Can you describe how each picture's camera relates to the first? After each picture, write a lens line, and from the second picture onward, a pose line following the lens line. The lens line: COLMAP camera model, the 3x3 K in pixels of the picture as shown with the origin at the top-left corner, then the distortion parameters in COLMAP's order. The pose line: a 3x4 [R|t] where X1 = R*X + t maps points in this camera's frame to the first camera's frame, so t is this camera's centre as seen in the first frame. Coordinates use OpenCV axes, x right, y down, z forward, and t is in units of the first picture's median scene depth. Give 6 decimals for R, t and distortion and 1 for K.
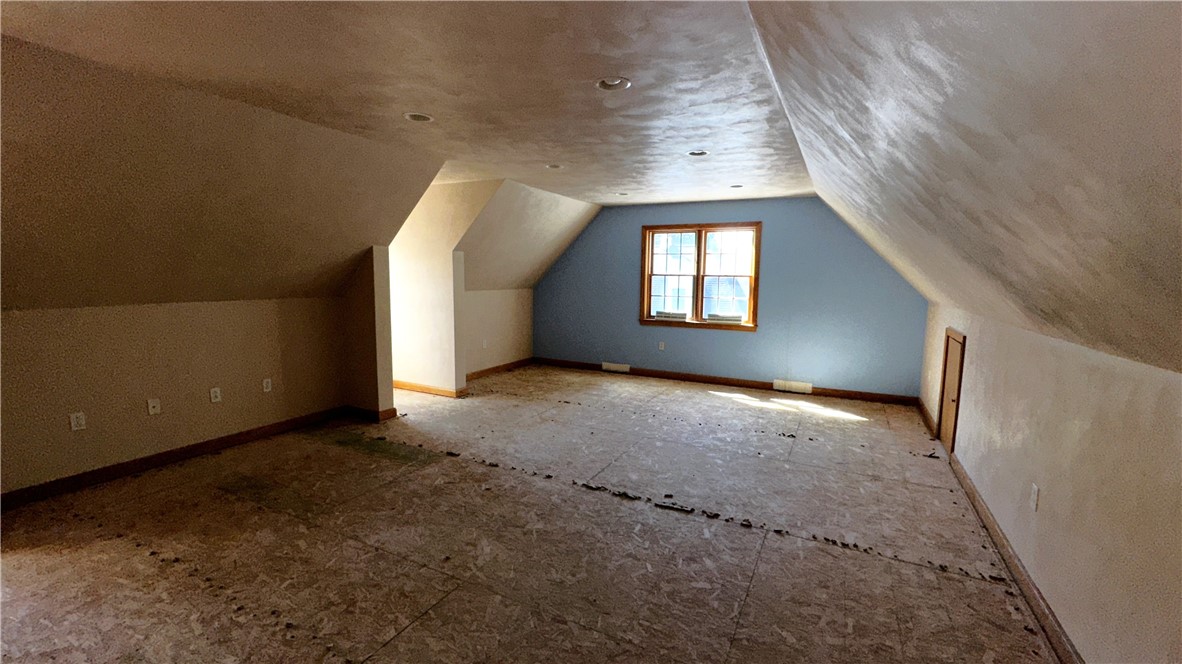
lens RADIAL K [[502.7, 0, 591.0], [0, 502.7, 332.0], [0, 0, 1]] dist [0.001075, 0.000359]
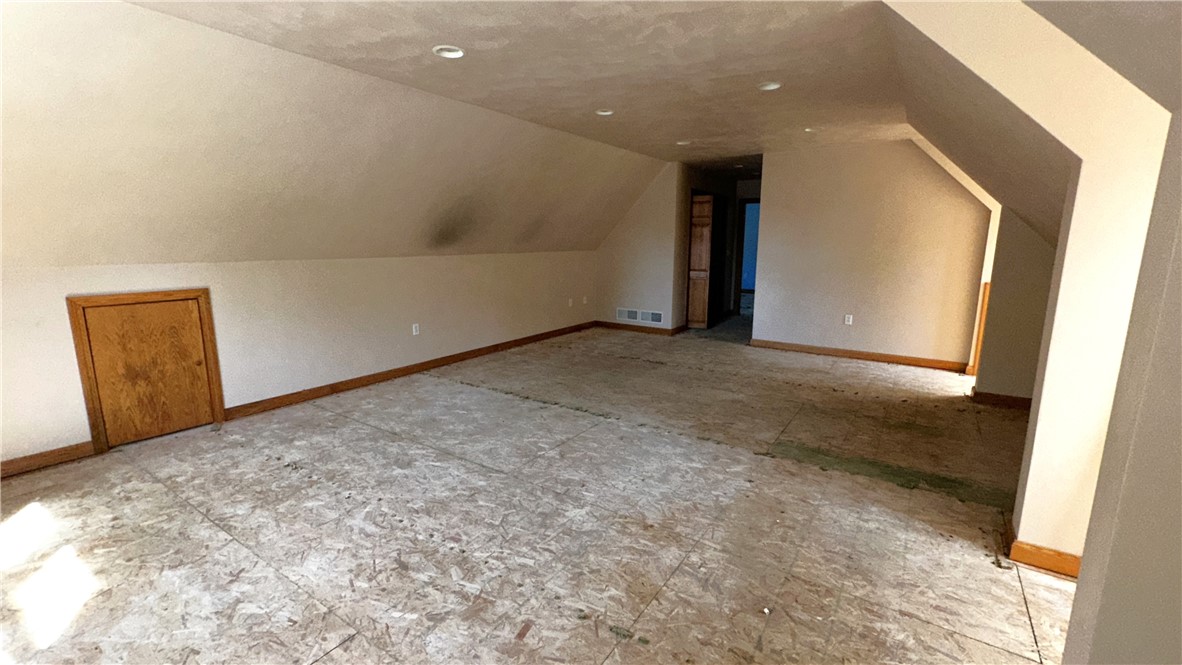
lens RADIAL K [[502.7, 0, 591.0], [0, 502.7, 332.5], [0, 0, 1]] dist [0.001075, 0.000359]
pose [[-0.992781, -0.038326, 0.113653, -0.090504], [-0.002661, 0.954377, 0.298593, -0.209874], [-0.119912, 0.296135, -0.947589, 1.939256]]
